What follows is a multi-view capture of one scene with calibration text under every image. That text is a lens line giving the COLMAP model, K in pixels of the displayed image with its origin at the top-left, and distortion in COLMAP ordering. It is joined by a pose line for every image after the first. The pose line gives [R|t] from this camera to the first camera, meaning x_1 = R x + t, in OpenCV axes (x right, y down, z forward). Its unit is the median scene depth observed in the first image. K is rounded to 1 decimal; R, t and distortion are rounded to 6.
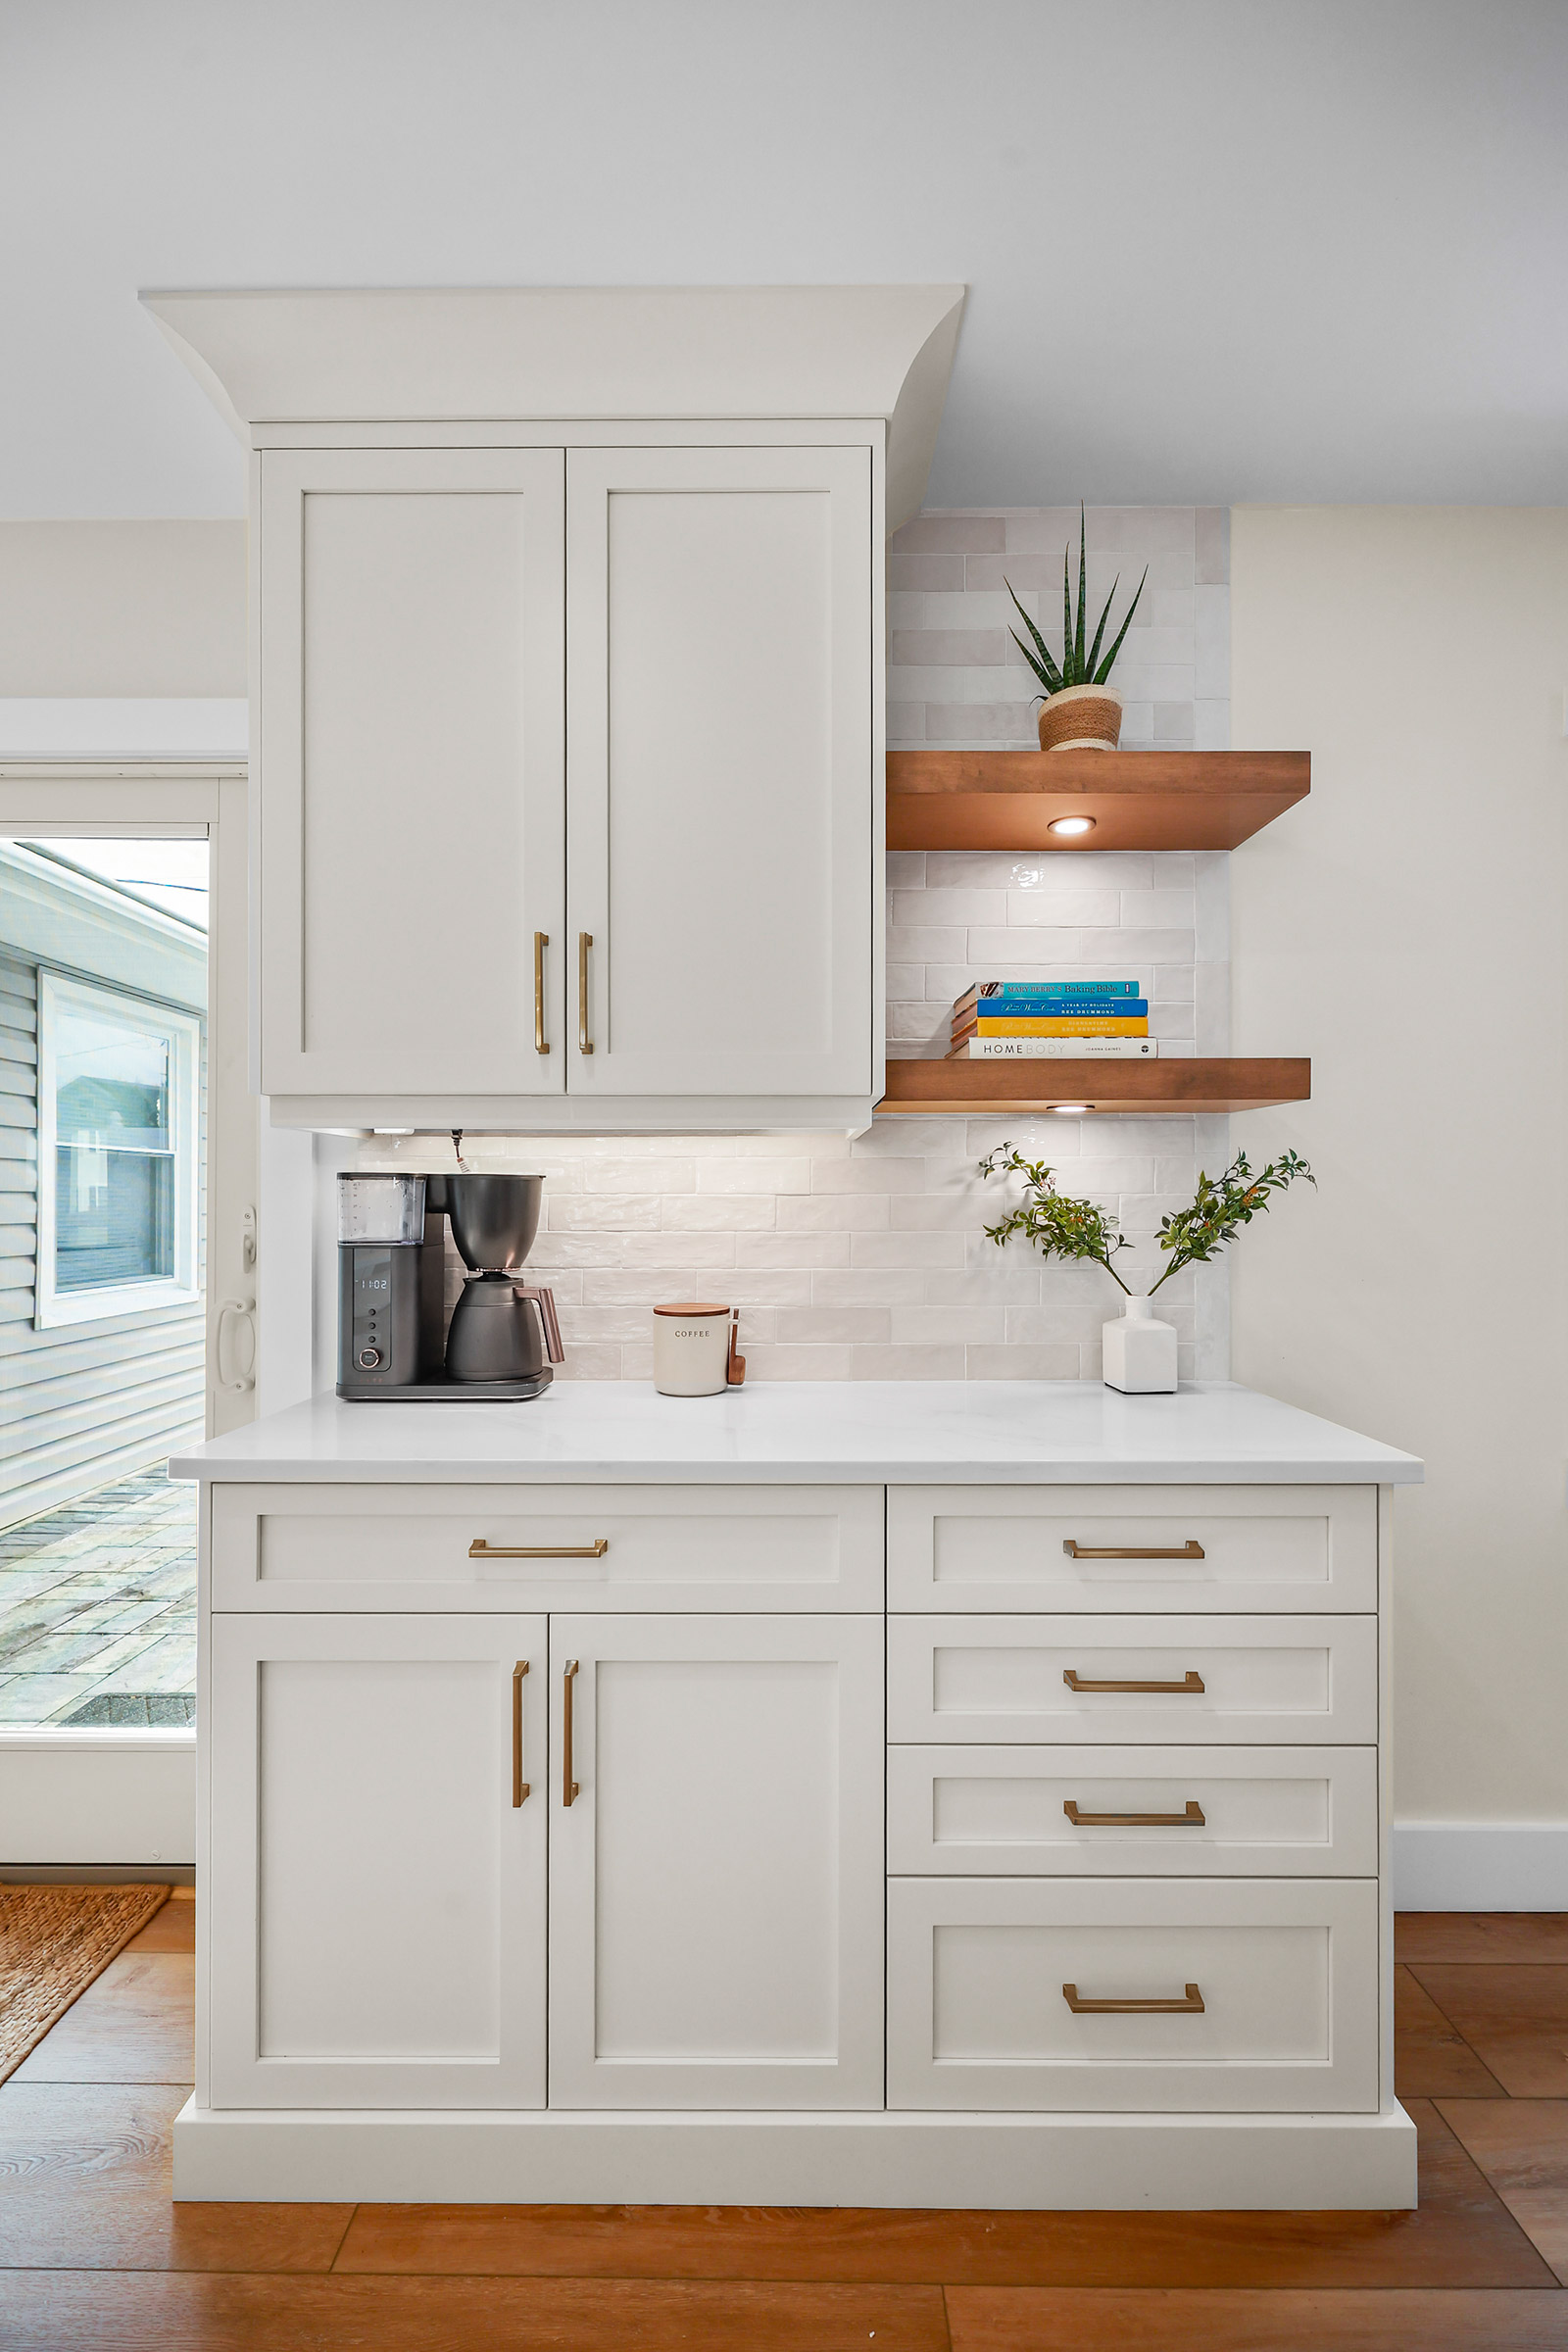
lens RADIAL K [[950.8, 0, 777.0], [0, 950.8, 1196.0], [0, 0, 1]] dist [-0.001134, 0.000185]
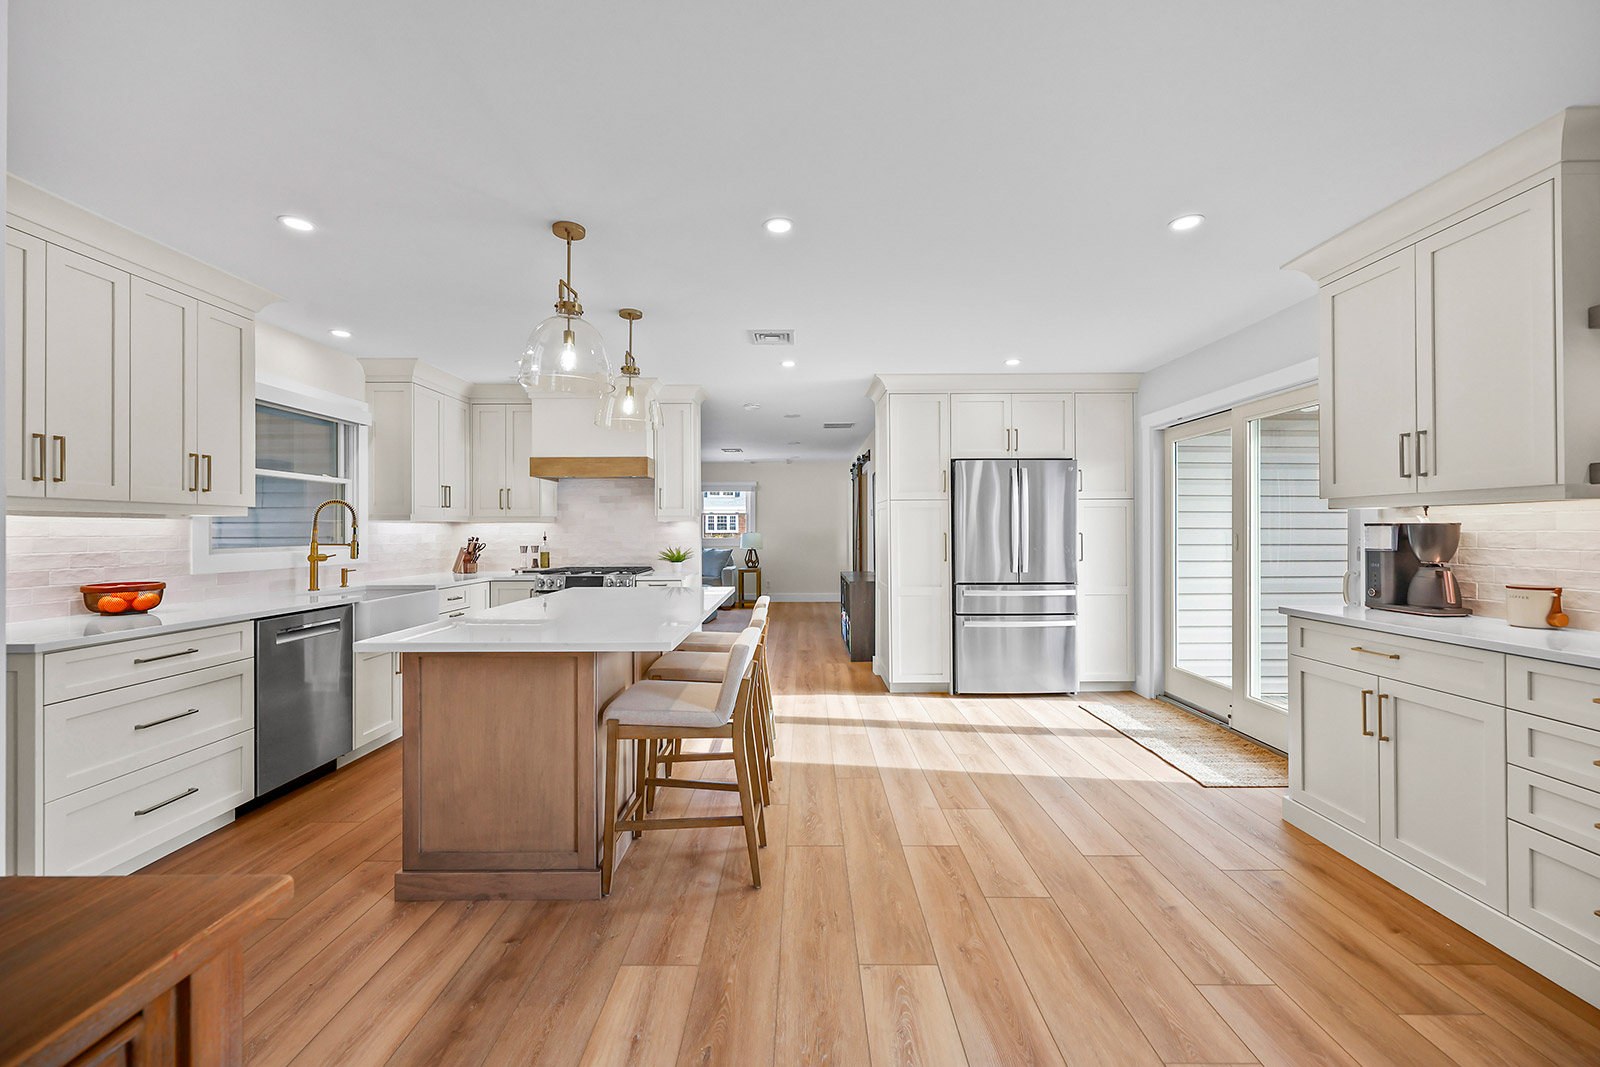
lens RADIAL K [[646.8, 0, 799.2], [0, 646.8, 526.1], [0, 0, 1]] dist [-0.001134, 0.000185]
pose [[0.002317, -0.007742, -0.999967, 1.370185], [0.002934, 0.999966, -0.007735, -0.007092], [0.999993, -0.002916, 0.002340, -0.615033]]
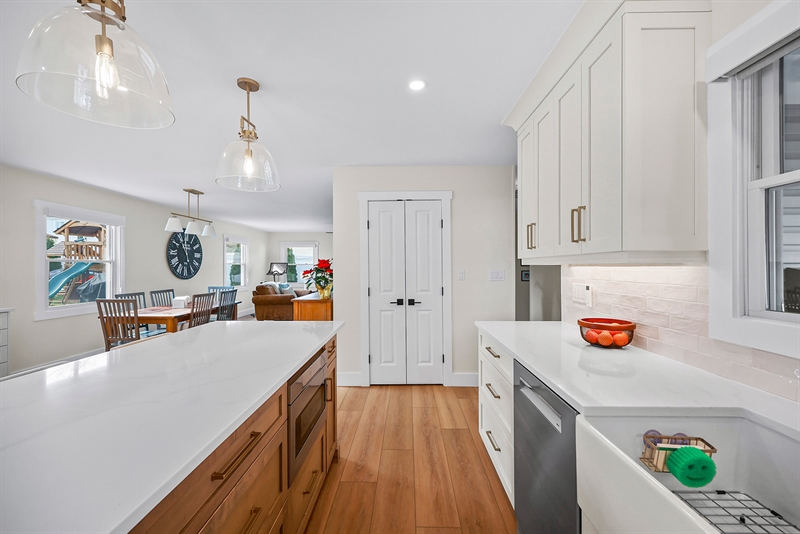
lens RADIAL K [[323.4, 0, 401.4], [0, 323.4, 266.8], [0, 0, 1]] dist [-0.001134, 0.000185]
pose [[0.011519, 0.001766, 0.999932, -1.600077], [0.002304, 0.999996, -0.001792, -0.049936], [-0.999931, 0.002324, 0.011515, -1.837632]]
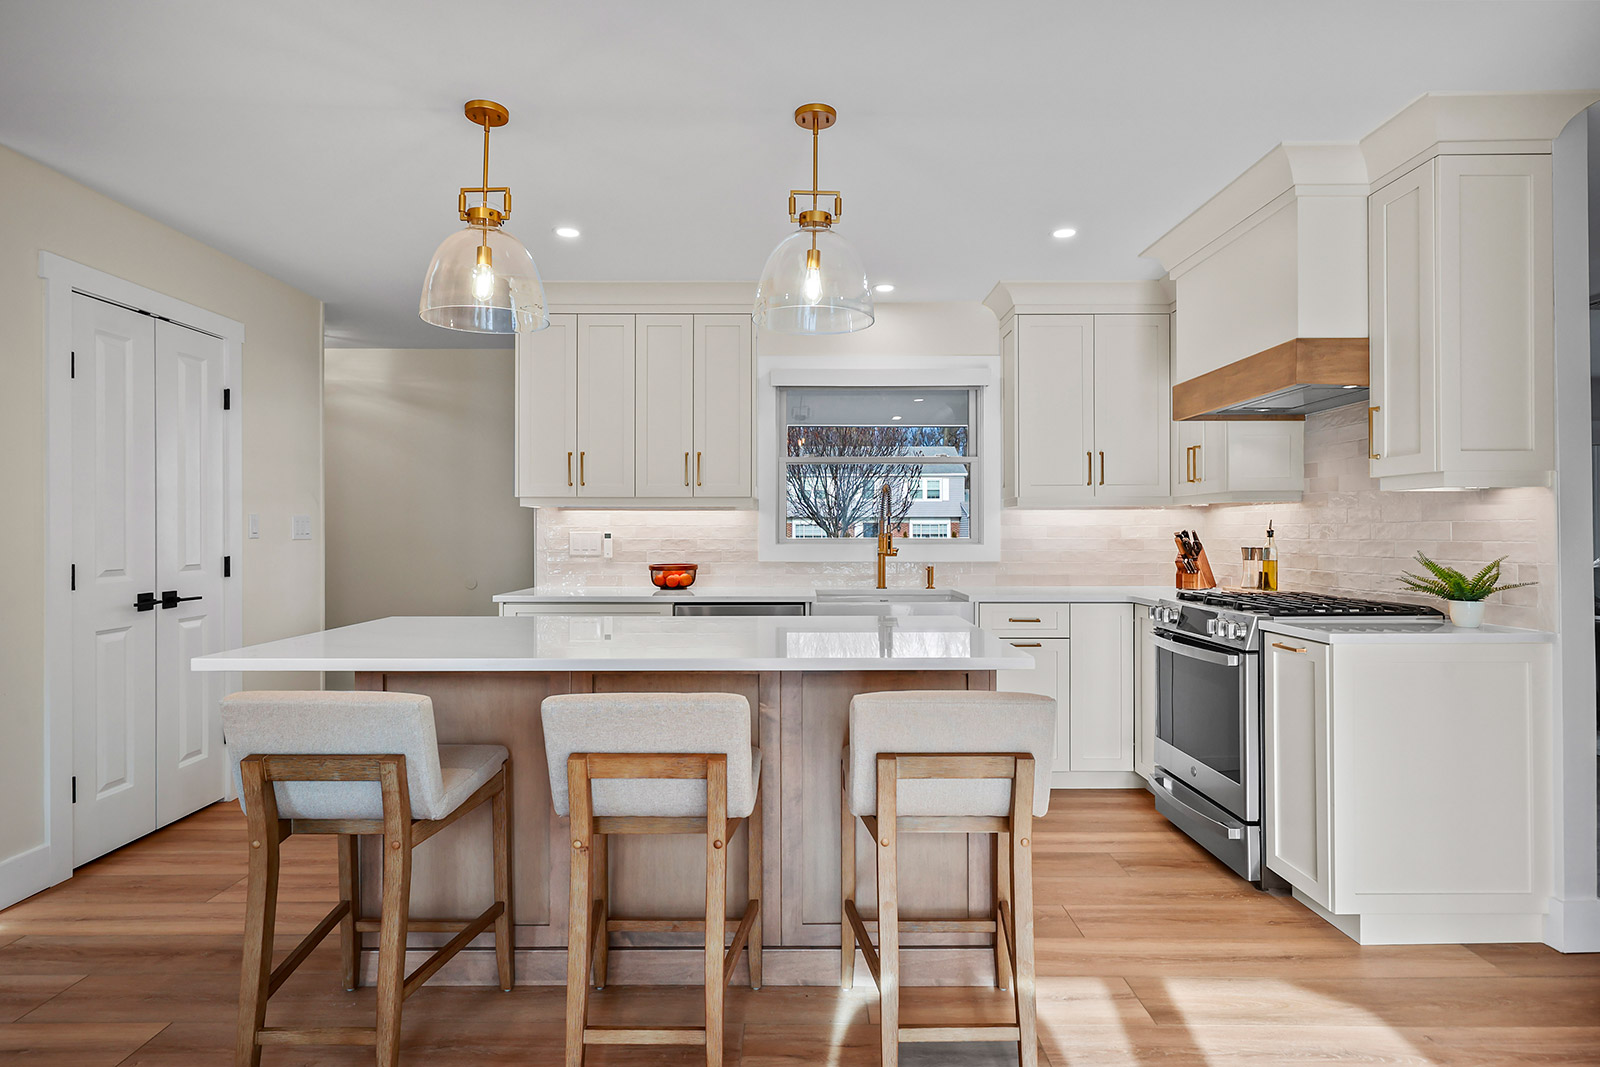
lens RADIAL K [[848.6, 0, 803.4], [0, 848.6, 532.8], [0, 0, 1]] dist [0.001174, 0.002395]
pose [[-0.999985, 0.000319, -0.005417, -0.912846], [0.000318, 1.000000, 0.000307, 0.025925], [0.005417, 0.000305, -0.999985, 0.443178]]
